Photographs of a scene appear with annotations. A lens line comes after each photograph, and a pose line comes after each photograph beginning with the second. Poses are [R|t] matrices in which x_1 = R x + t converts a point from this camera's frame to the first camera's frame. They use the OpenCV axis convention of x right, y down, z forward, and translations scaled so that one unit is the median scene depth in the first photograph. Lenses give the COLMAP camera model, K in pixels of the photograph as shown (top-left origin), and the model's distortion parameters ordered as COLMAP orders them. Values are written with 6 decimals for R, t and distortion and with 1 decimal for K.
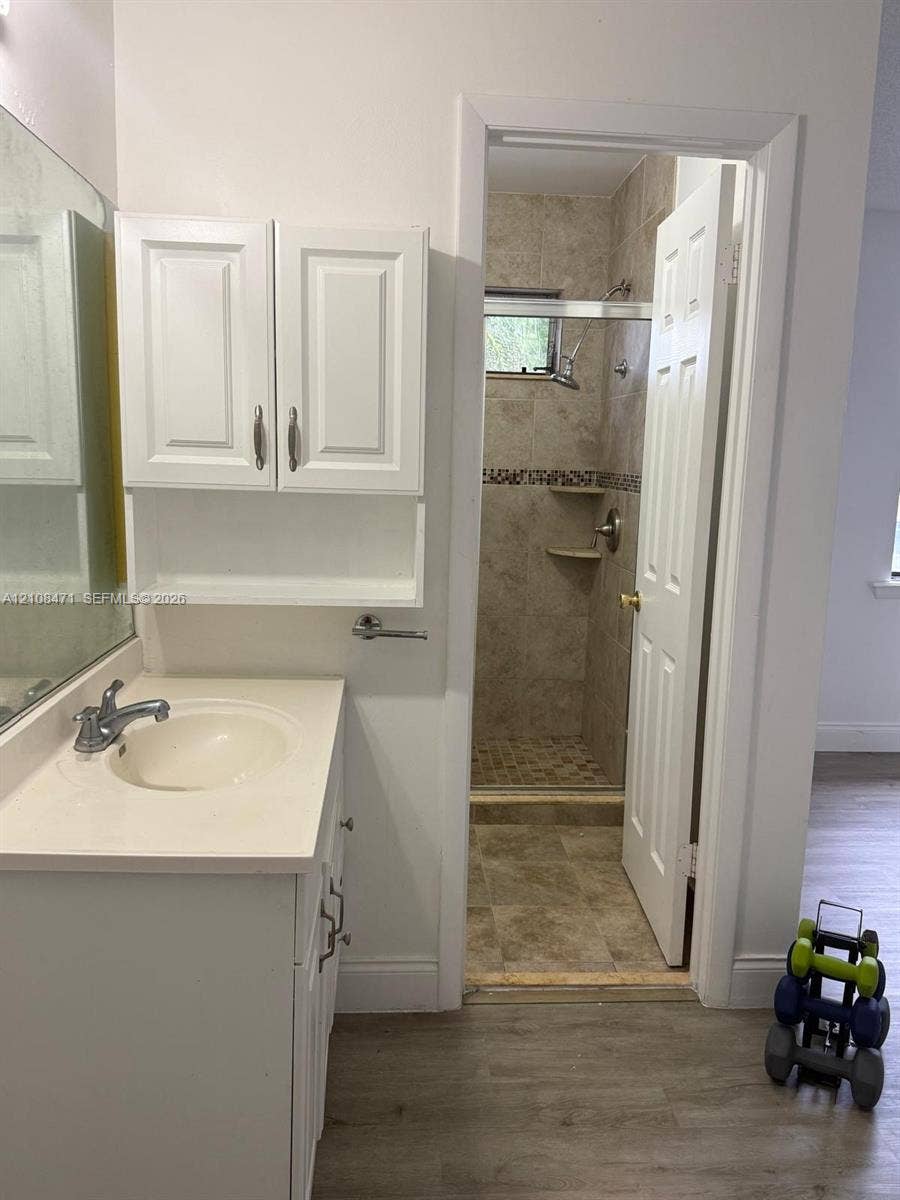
lens RADIAL K [[948.0, 0, 450.1], [0, 948.0, 603.6], [0, 0, 1]] dist [0.014685, -0.004291]
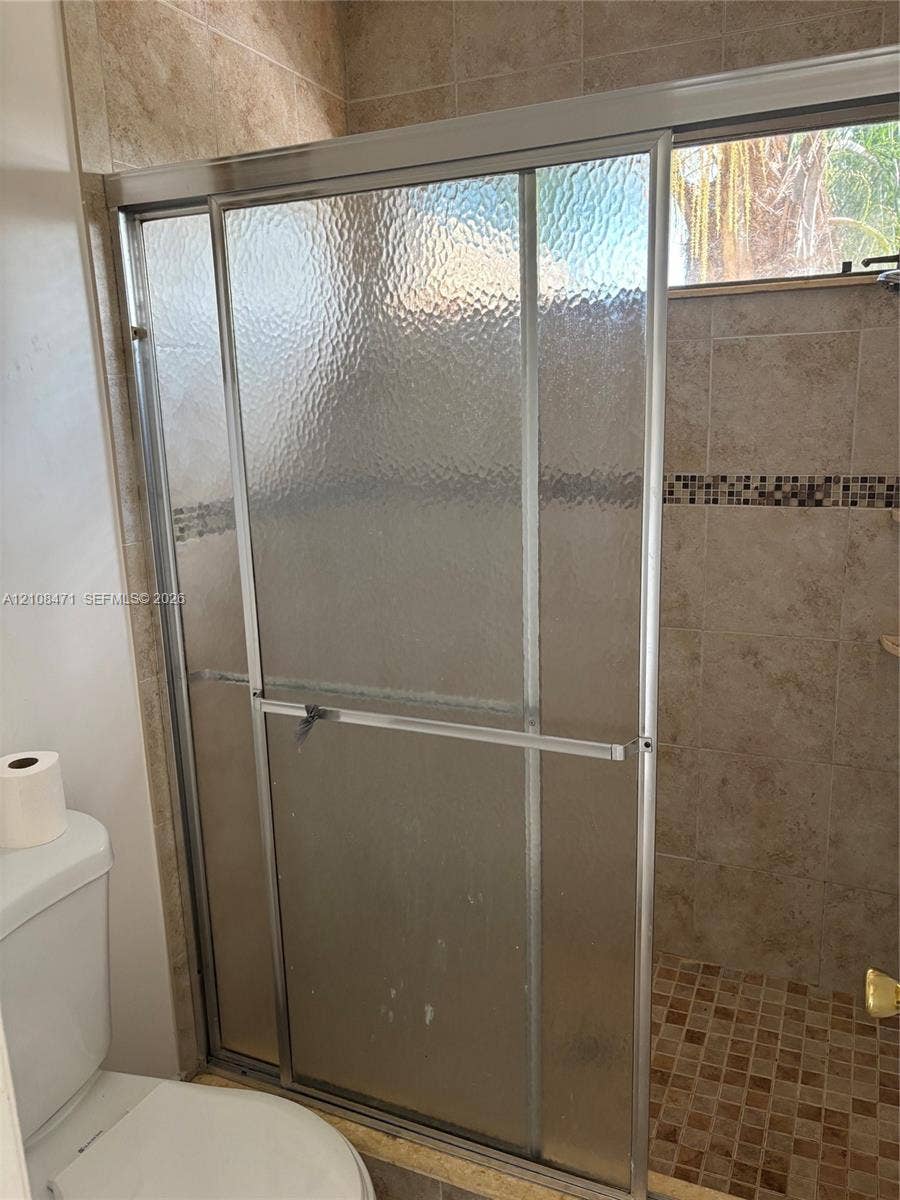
lens RADIAL K [[948.0, 0, 448.0], [0, 948.0, 594.2], [0, 0, 1]] dist [0.014685, -0.004291]
pose [[0.881798, 0.051069, -0.468855, 0.135563], [-0.023009, 0.997595, 0.065387, -0.108186], [0.471066, -0.046870, 0.880852, 0.473251]]
